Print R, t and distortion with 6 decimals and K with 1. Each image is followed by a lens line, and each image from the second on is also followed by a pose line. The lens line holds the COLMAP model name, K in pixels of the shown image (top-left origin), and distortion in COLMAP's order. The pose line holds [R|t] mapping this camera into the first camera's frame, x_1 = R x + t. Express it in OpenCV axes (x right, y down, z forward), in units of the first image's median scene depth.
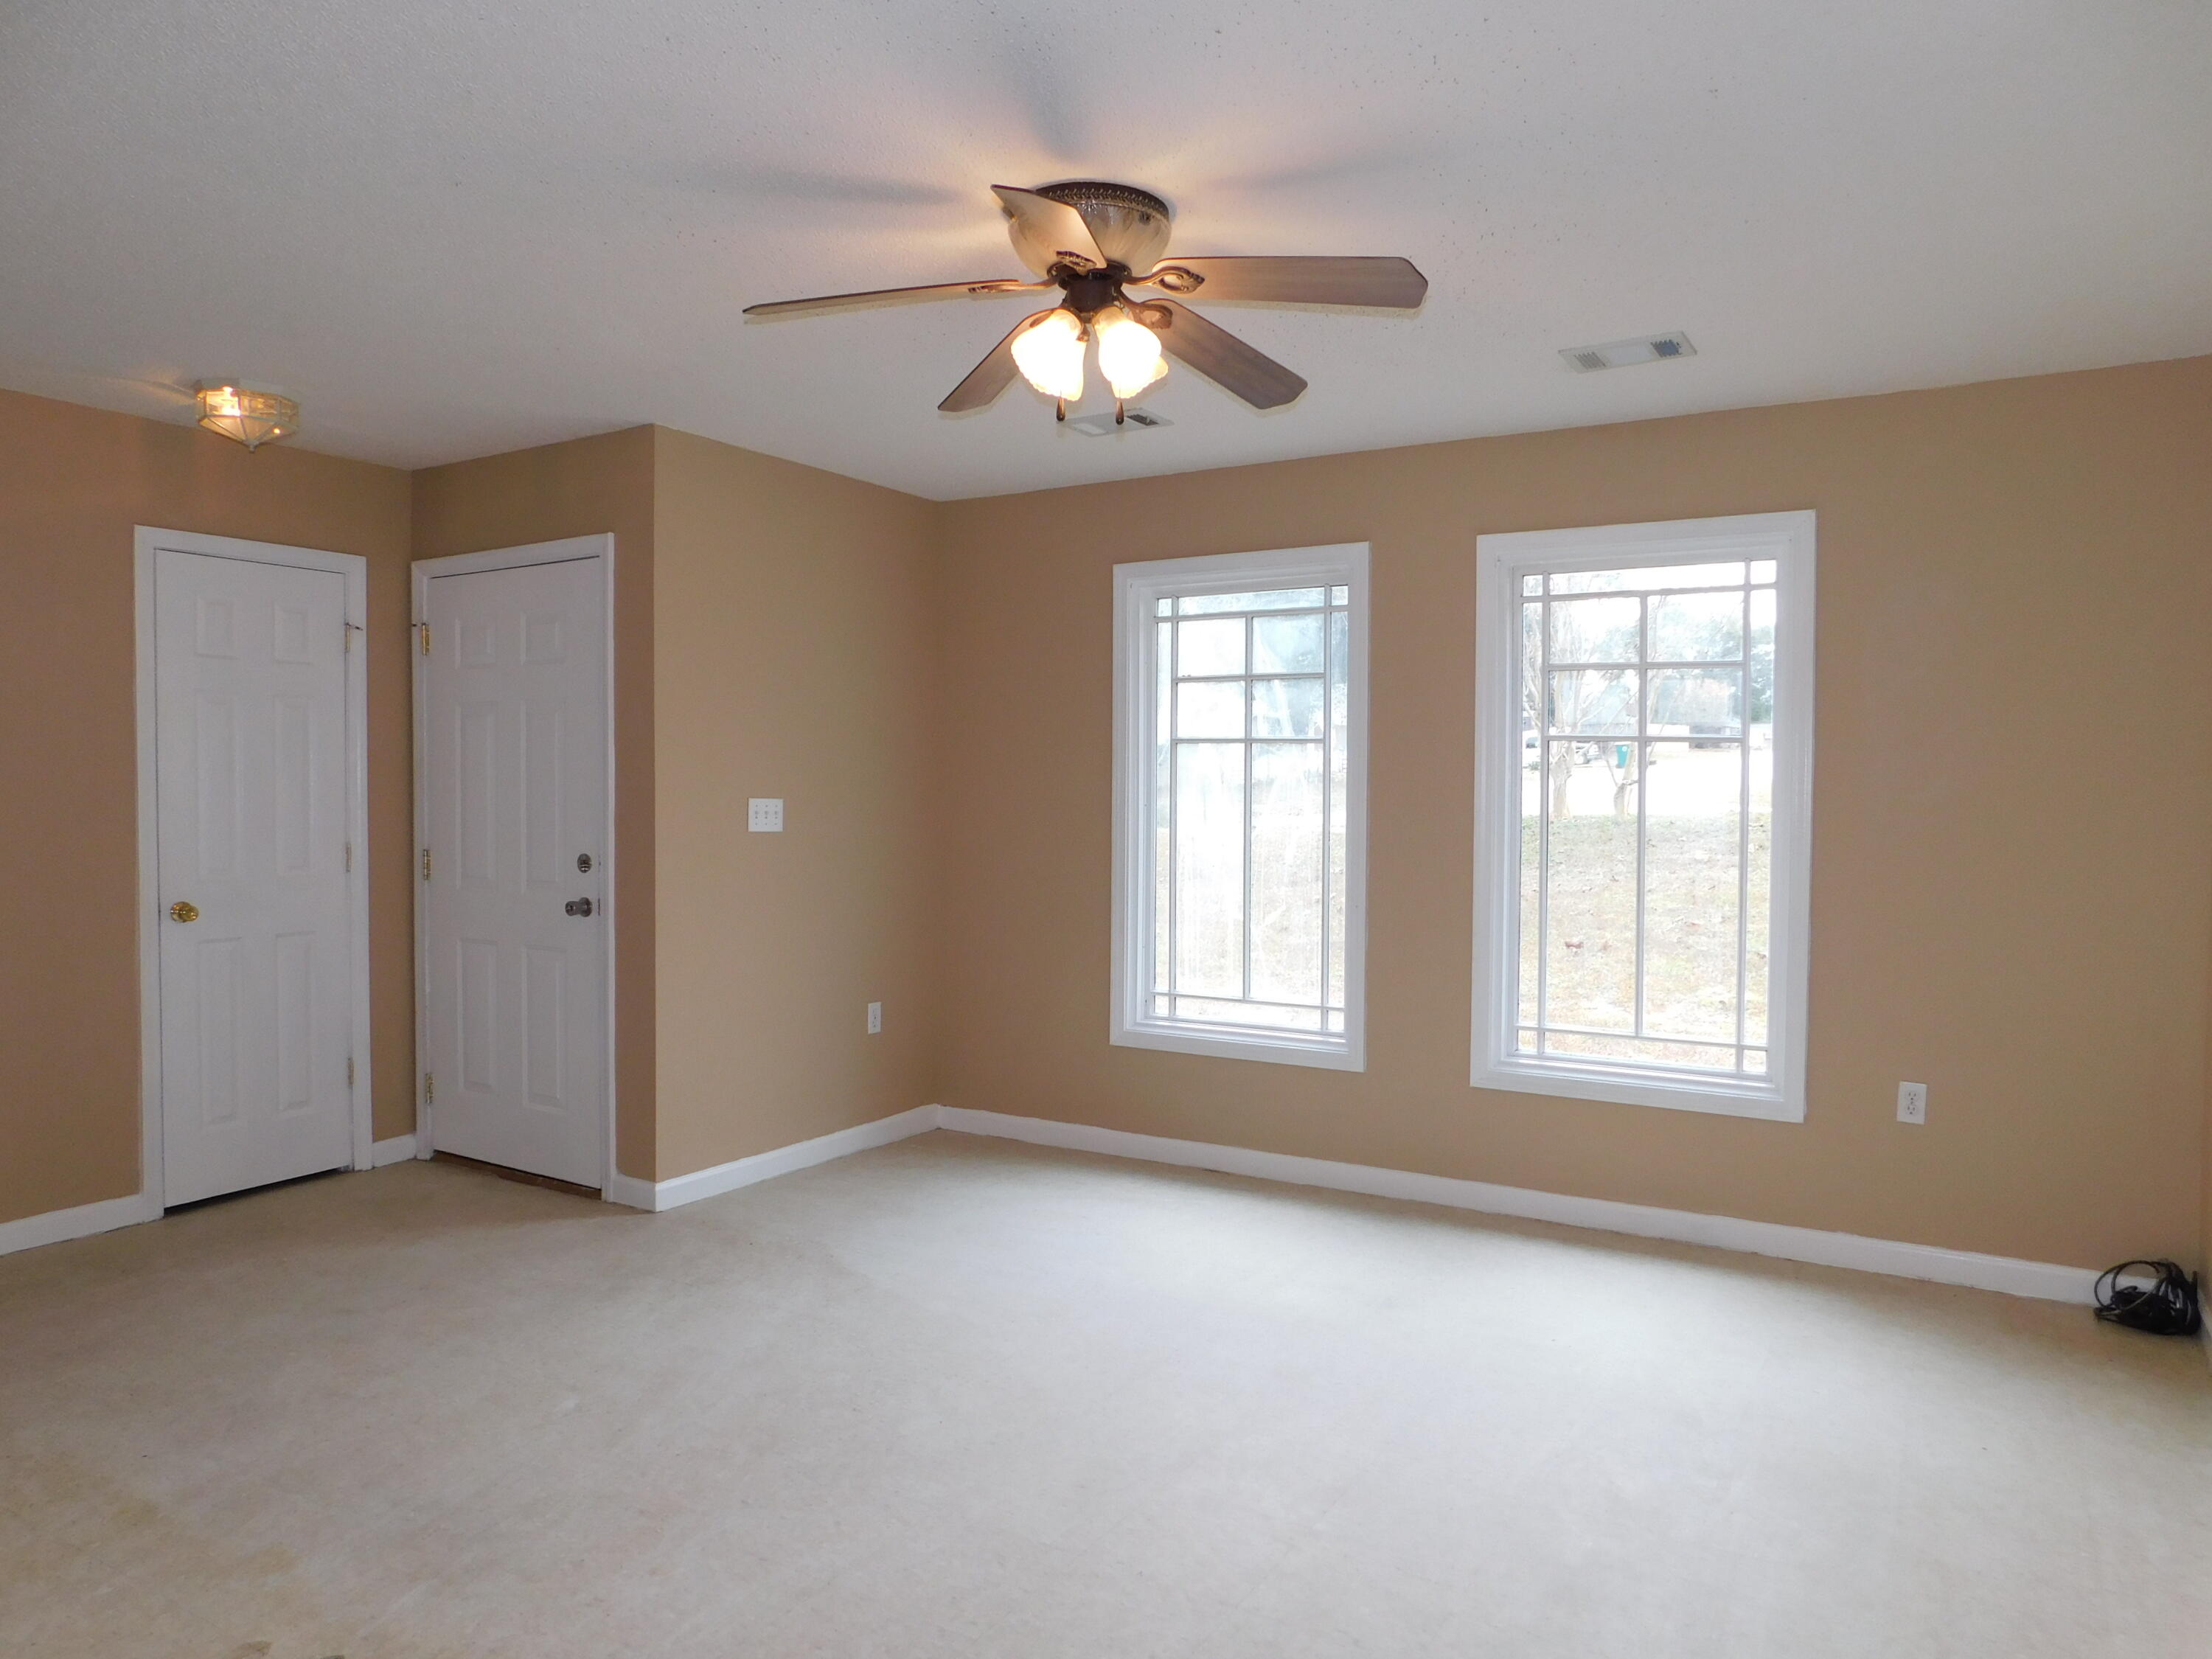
lens RADIAL K [[1460.1, 0, 1119.2], [0, 1460.1, 818.6], [0, 0, 1]] dist [-0.068209, 0.054434]
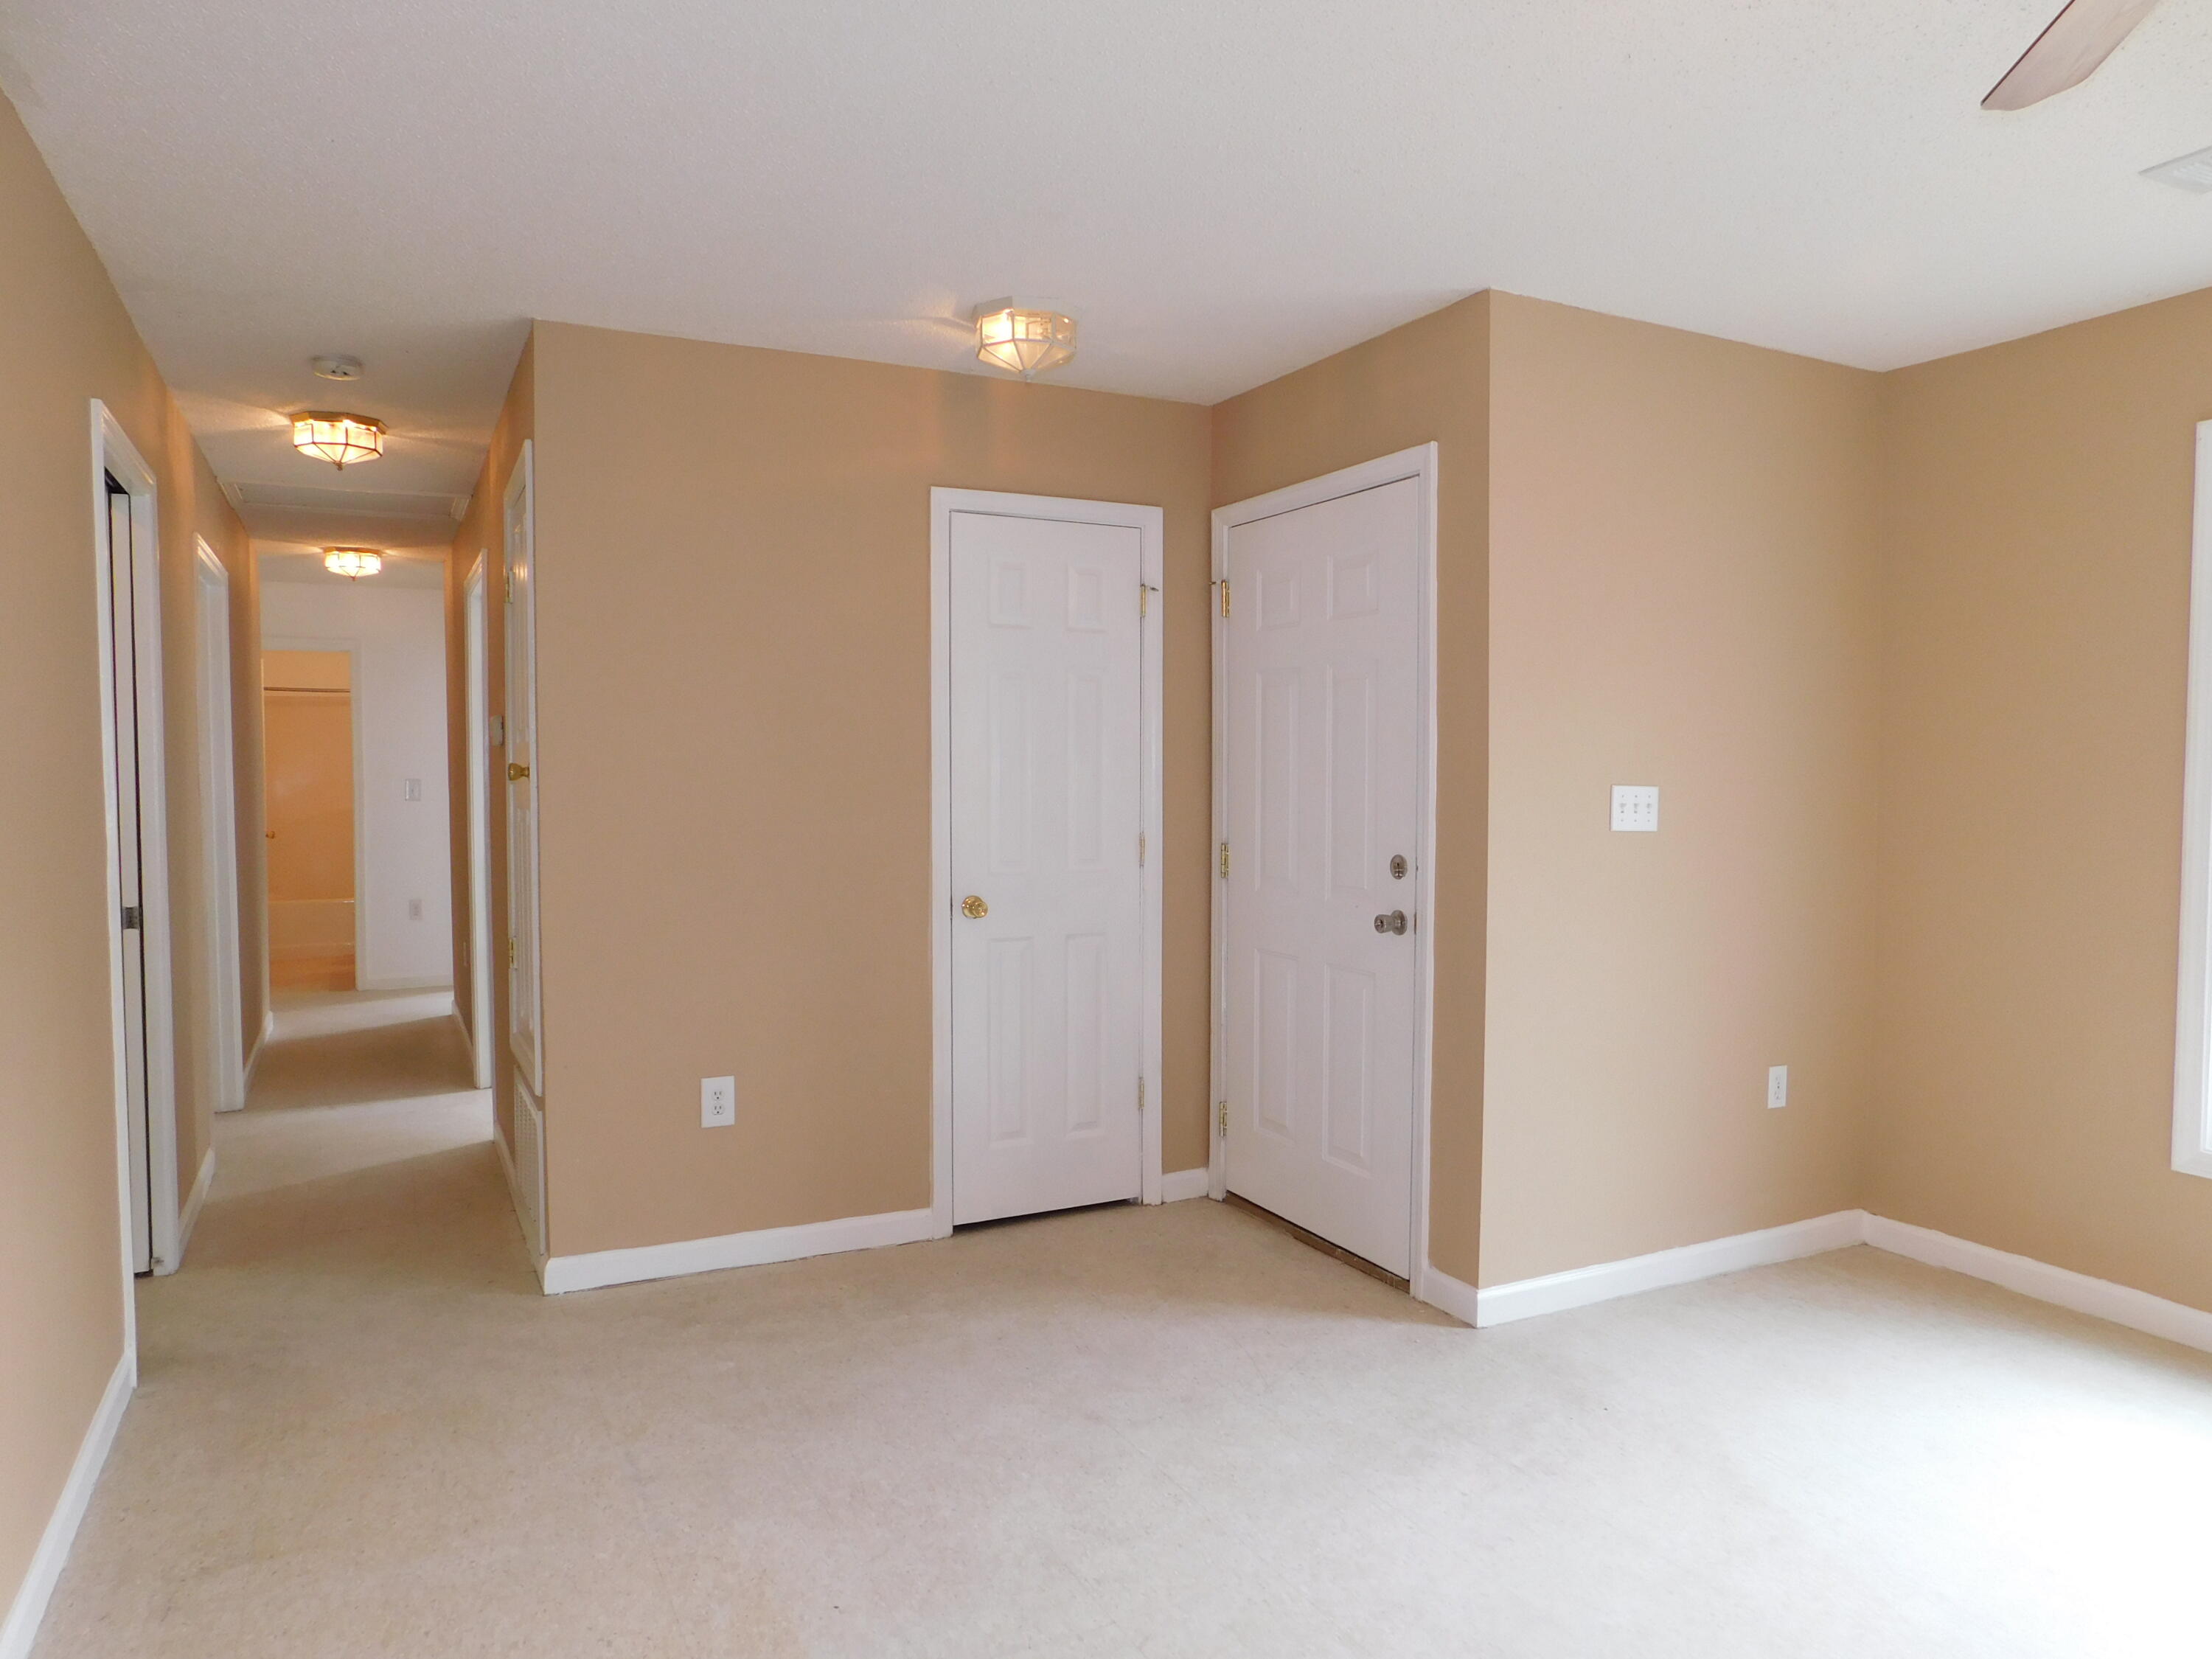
lens RADIAL K [[1460.1, 0, 1119.2], [0, 1460.1, 818.6], [0, 0, 1]] dist [-0.068209, 0.054434]
pose [[0.848234, 0.016453, -0.529366, -0.076597], [-0.010860, 0.999848, 0.013675, -0.004578], [0.529511, -0.005850, 0.848283, 0.239420]]
